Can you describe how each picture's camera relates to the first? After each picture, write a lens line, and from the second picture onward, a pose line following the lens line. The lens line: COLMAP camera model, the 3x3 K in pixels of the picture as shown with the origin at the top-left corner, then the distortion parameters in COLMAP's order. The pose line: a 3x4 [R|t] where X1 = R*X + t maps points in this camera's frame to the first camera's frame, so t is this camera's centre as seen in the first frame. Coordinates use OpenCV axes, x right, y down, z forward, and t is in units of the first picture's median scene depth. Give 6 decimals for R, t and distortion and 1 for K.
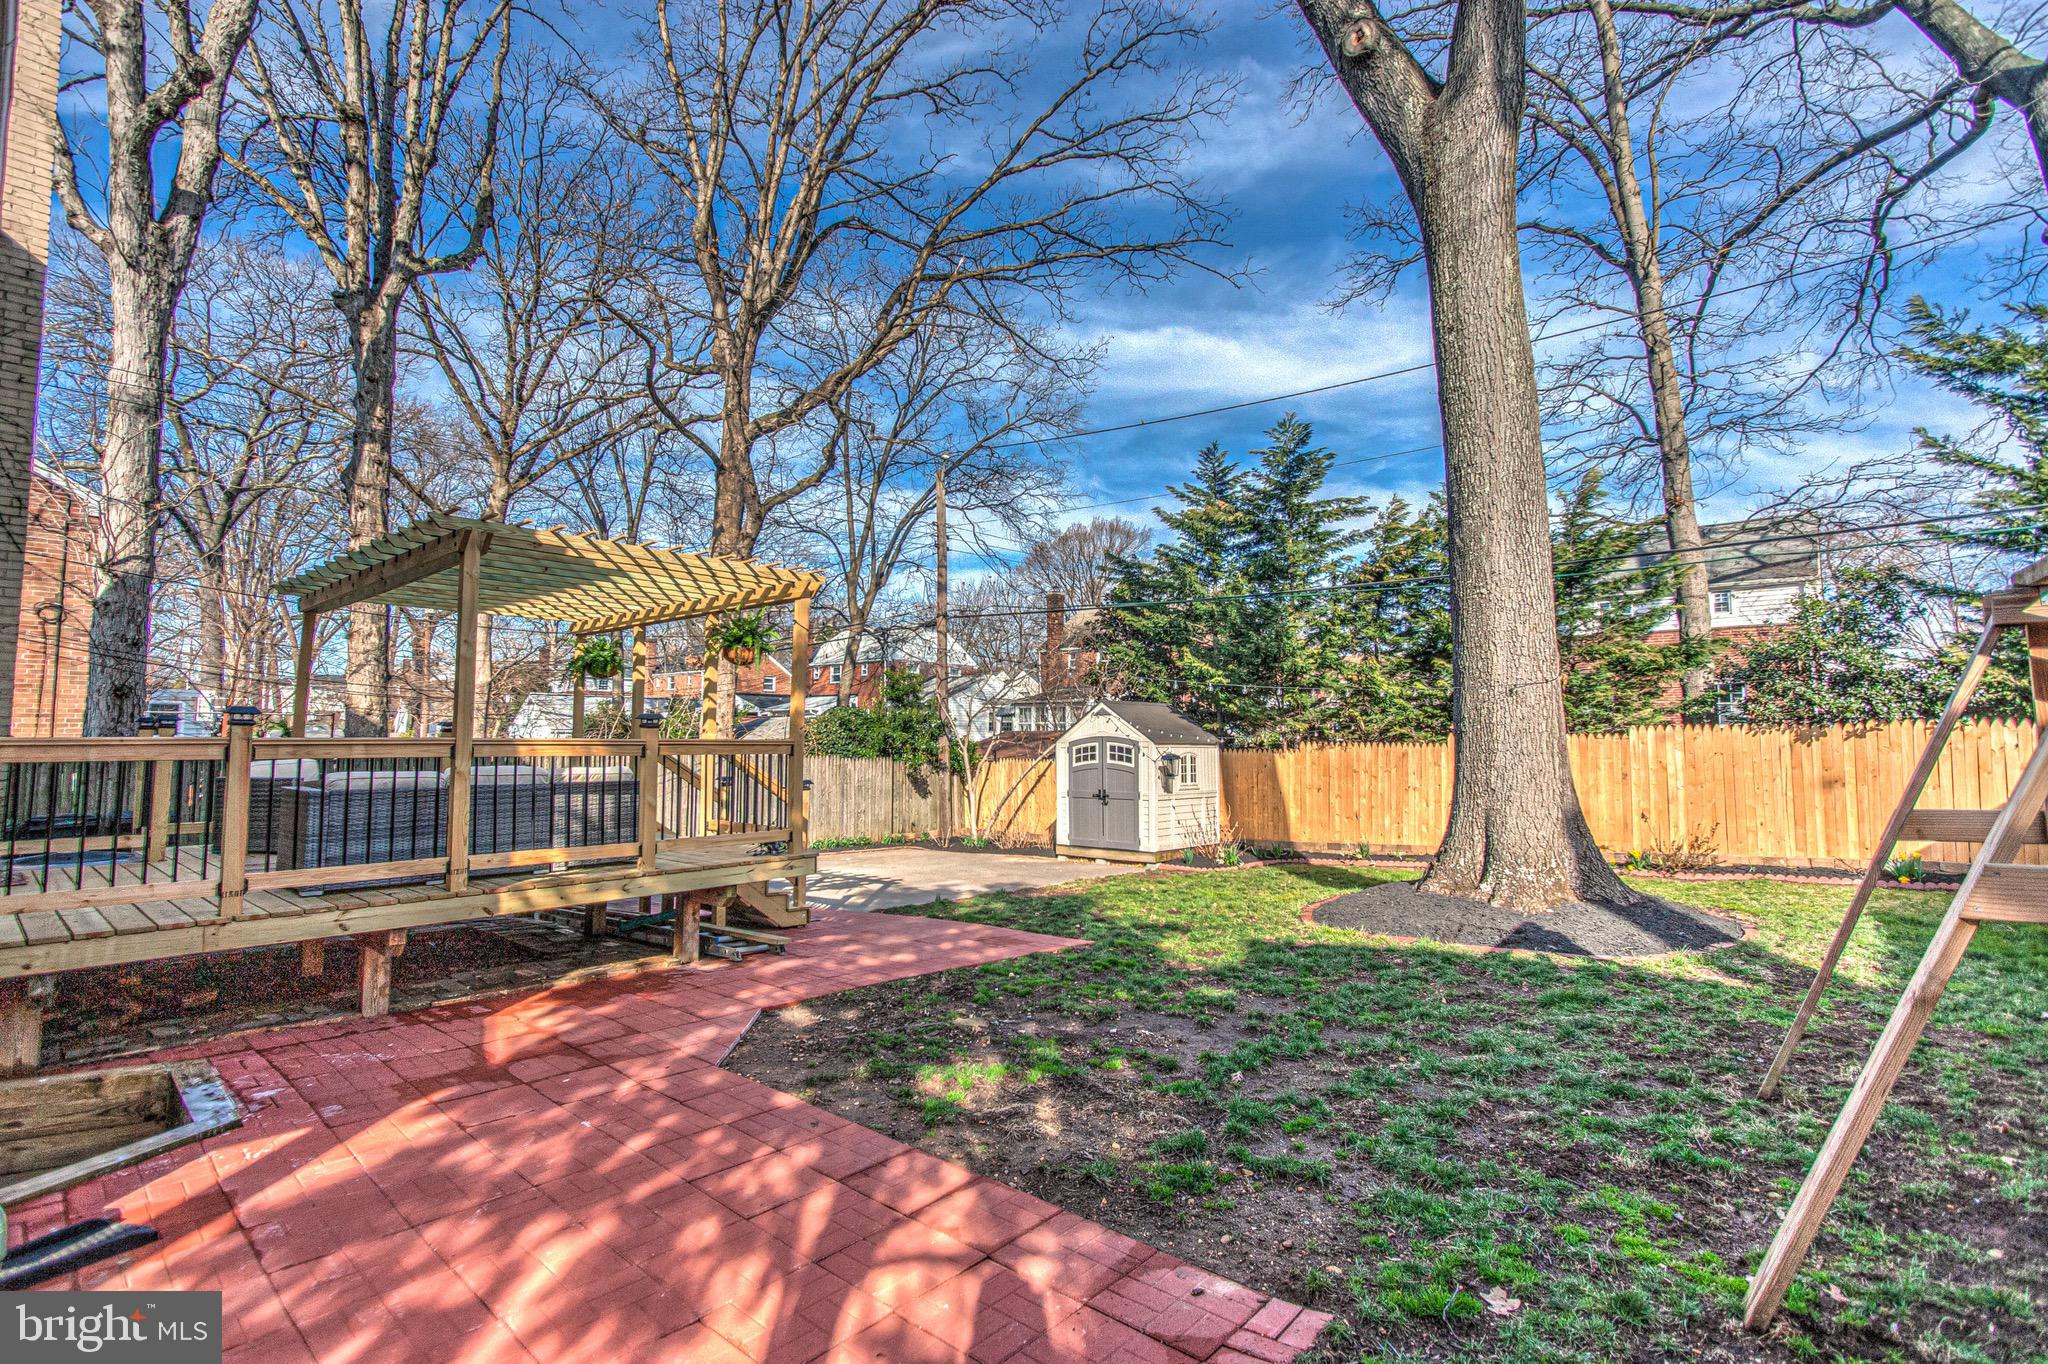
lens RADIAL K [[934.0, 0, 1022.7], [0, 934.0, 677.4], [0, 0, 1]] dist [0.019048, 0.000056]
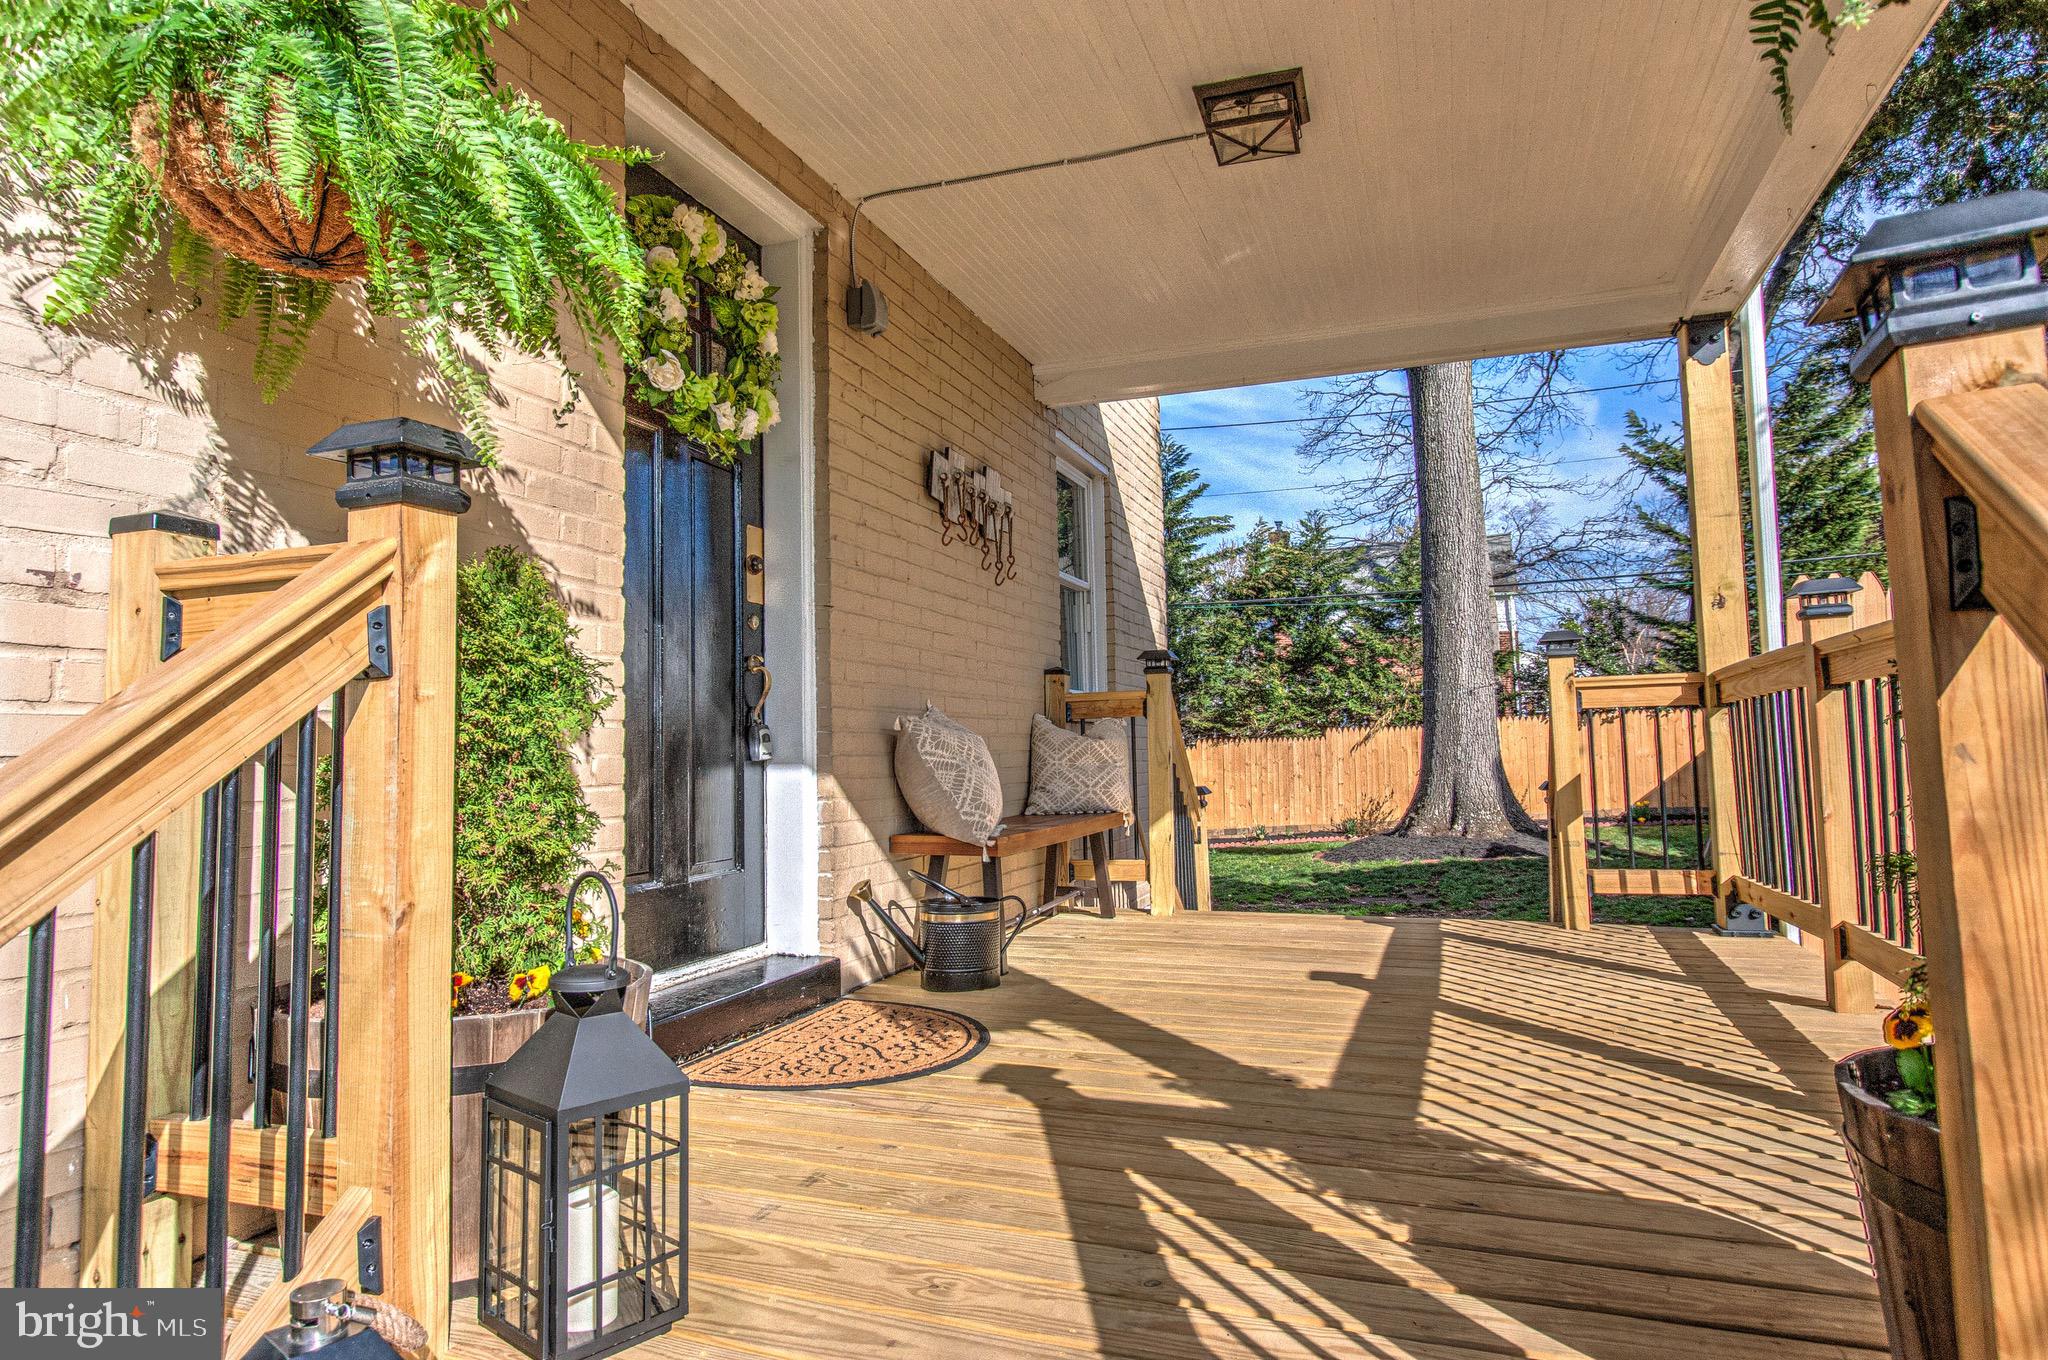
lens RADIAL K [[1206.4, 0, 1023.2], [0, 1206.4, 672.8], [0, 0, 1]] dist [-0.001691, -0.000043]
pose [[0.932559, 0.000490, 0.361016, -0.484805], [0.001297, 0.999988, -0.004706, -0.004268], [-0.361014, 0.004857, 0.932548, -0.298773]]
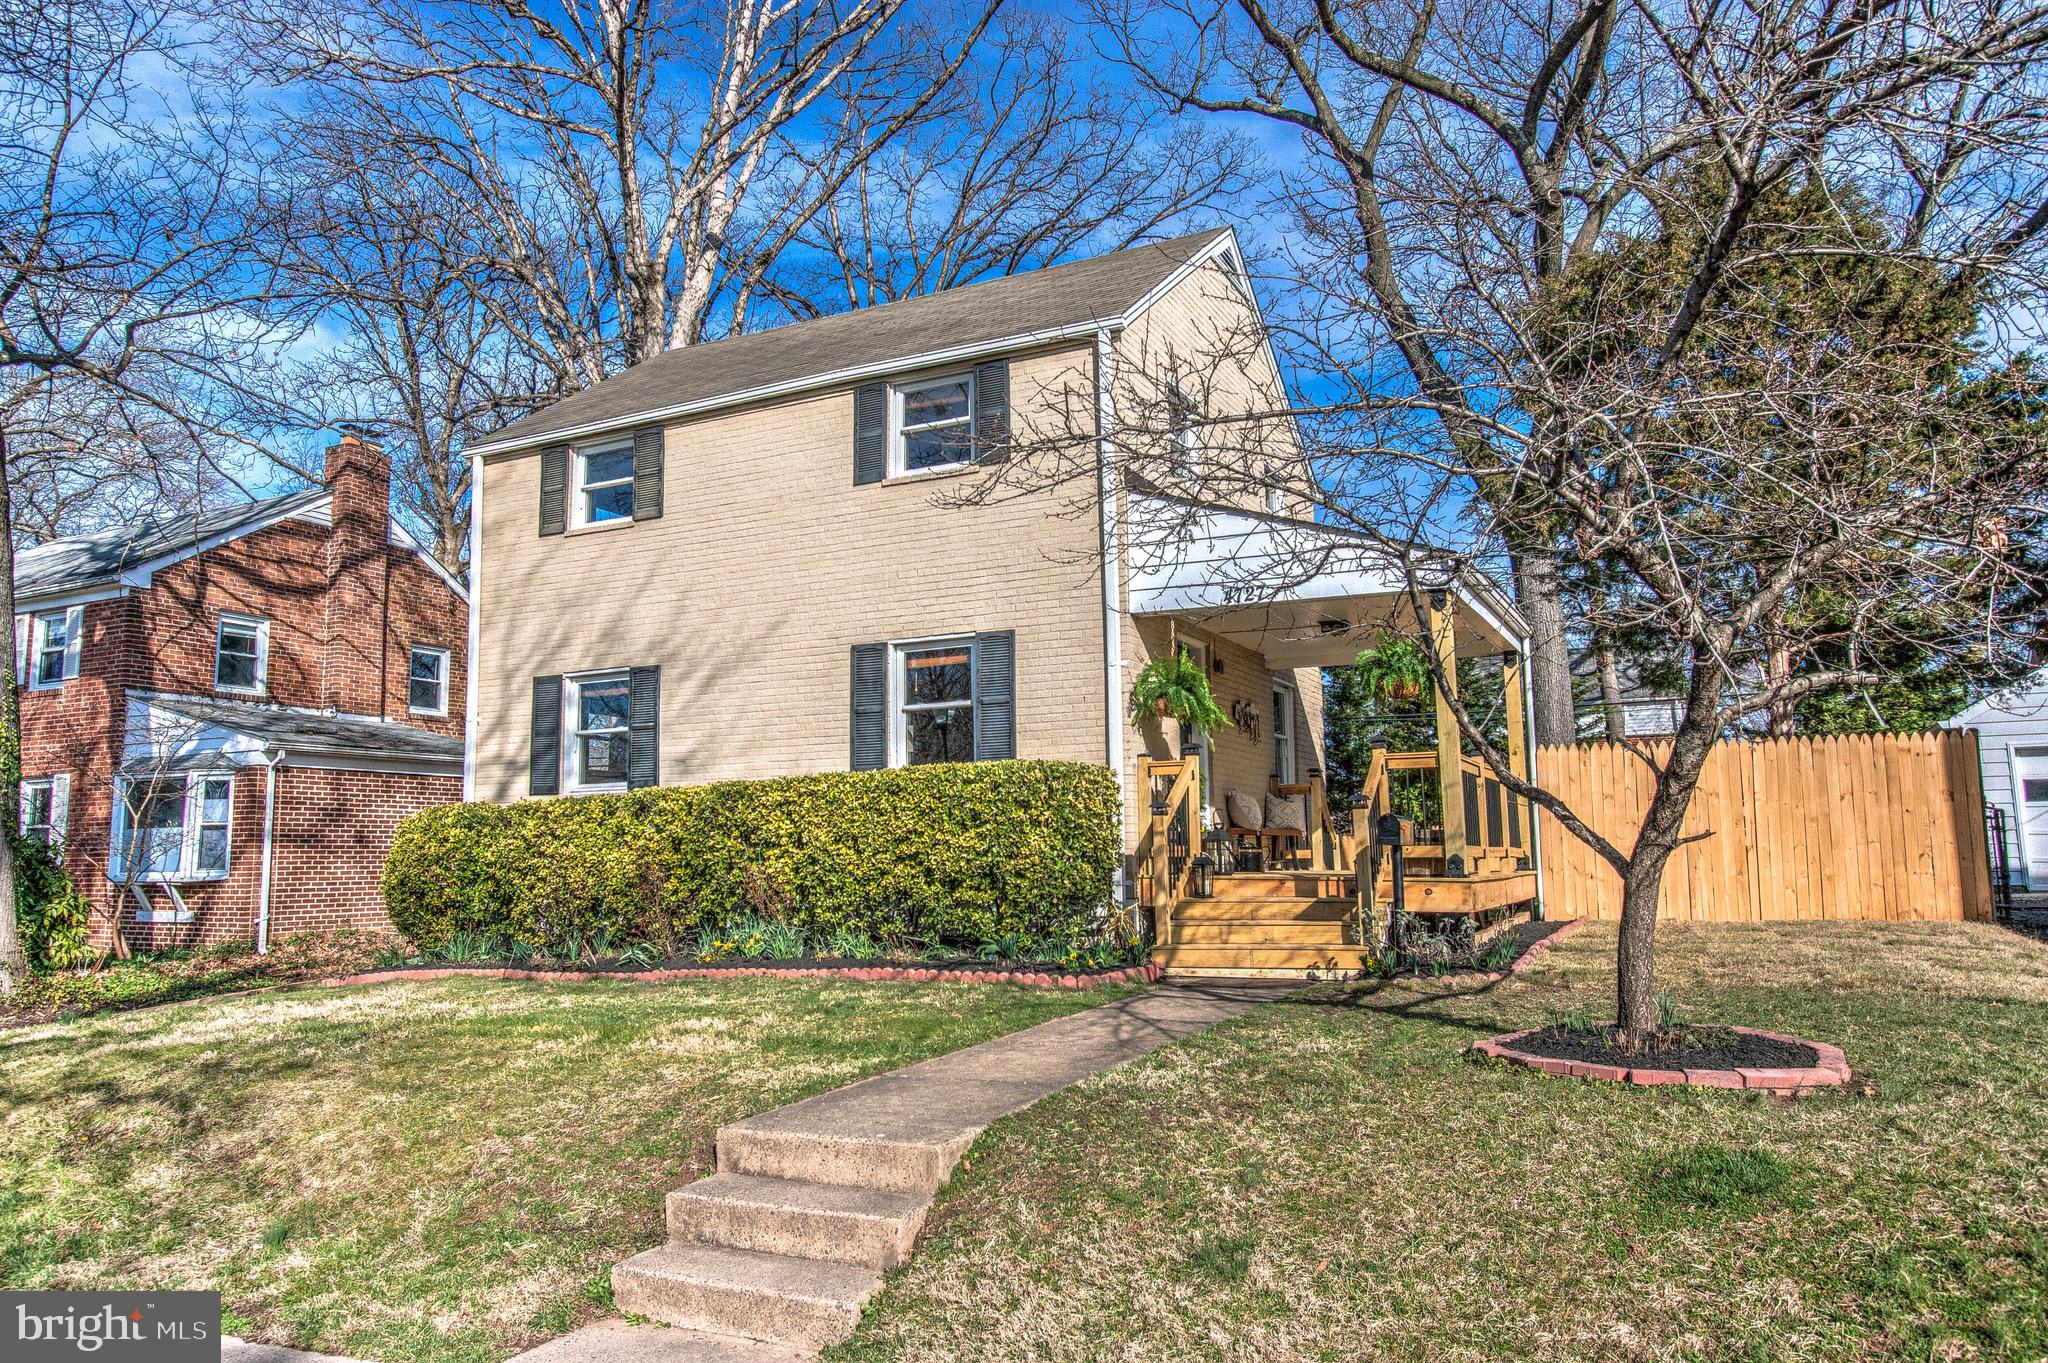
lens RADIAL K [[1424.3, 0, 1017.4], [0, 1424.3, 672.8], [0, 0, 1]] dist [0.004095, 0.000308]
pose [[0.969623, 0.020746, 0.243725, -1.983375], [-0.003620, 0.997505, -0.070507, -0.018741], [-0.244579, 0.067483, 0.967278, -3.488478]]
